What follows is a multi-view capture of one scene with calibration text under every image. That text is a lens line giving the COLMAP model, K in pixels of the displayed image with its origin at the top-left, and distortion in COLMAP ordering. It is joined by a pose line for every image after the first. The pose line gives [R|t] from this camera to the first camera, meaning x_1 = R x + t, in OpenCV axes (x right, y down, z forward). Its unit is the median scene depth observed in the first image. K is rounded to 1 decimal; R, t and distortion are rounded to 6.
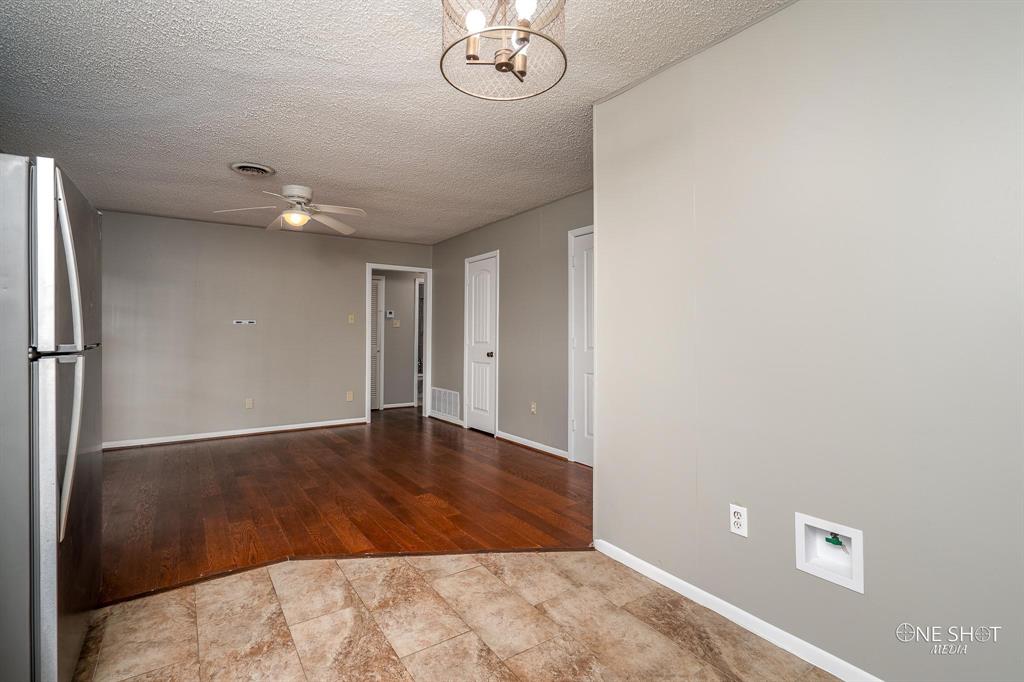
lens RADIAL K [[469.2, 0, 487.8], [0, 469.2, 326.6], [0, 0, 1]] dist [-0.006491, 0.001511]
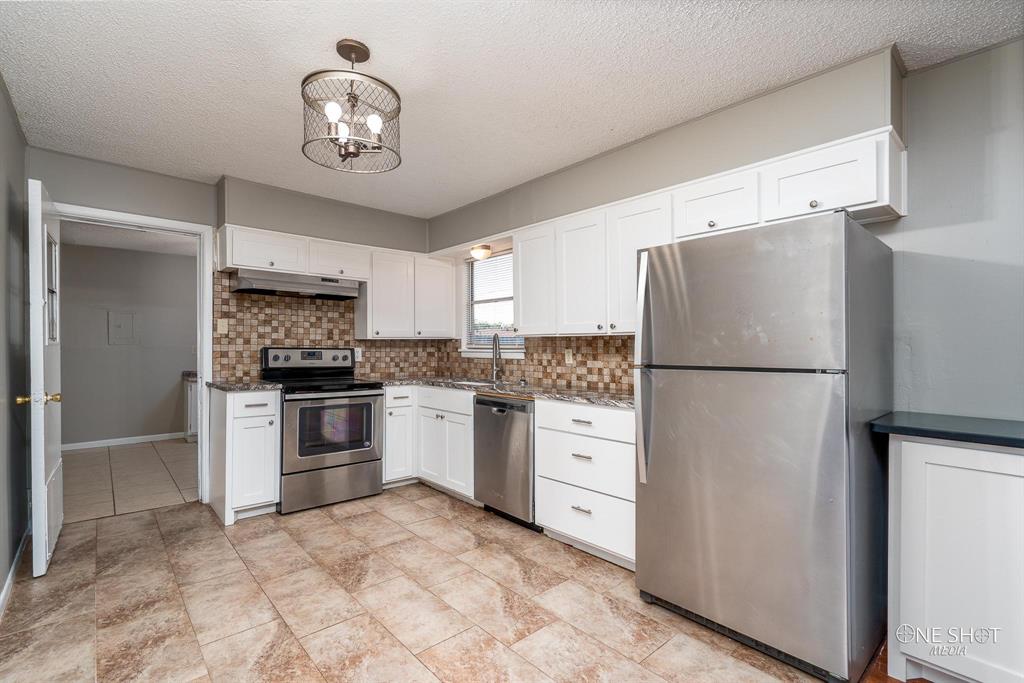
lens RADIAL K [[469.2, 0, 522.3], [0, 469.2, 346.2], [0, 0, 1]] dist [-0.006491, 0.001511]
pose [[-0.986222, -0.009757, -0.165140, -0.086471], [-0.007430, 0.999864, -0.014706, 0.004652], [0.165261, -0.013277, -0.986160, 0.947340]]
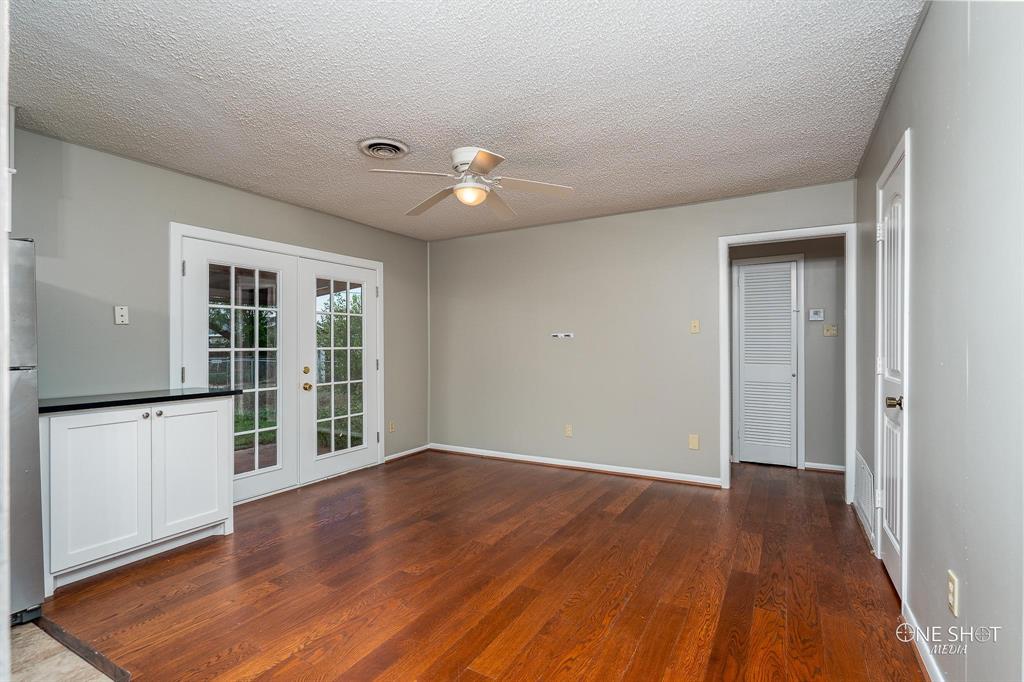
lens RADIAL K [[469.2, 0, 515.0], [0, 469.2, 347.1], [0, 0, 1]] dist [-0.006491, 0.001511]
pose [[0.460745, -0.003431, -0.887526, 0.315861], [0.022313, 0.999721, 0.007719, 0.004262], [0.887252, -0.023360, 0.460693, 0.815102]]
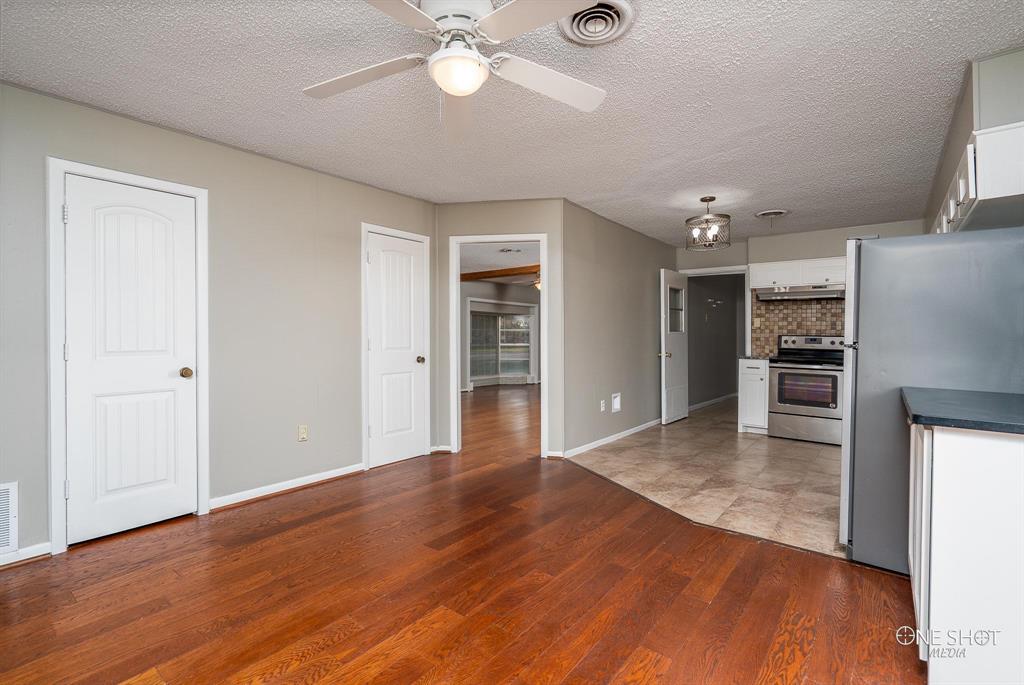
lens RADIAL K [[469.2, 0, 504.5], [0, 469.2, 338.0], [0, 0, 1]] dist [-0.006491, 0.001511]
pose [[-0.301370, -0.011398, 0.953439, -0.965150], [-0.017483, 0.999827, 0.006426, 0.013136], [-0.953347, -0.014732, -0.301517, 1.238727]]
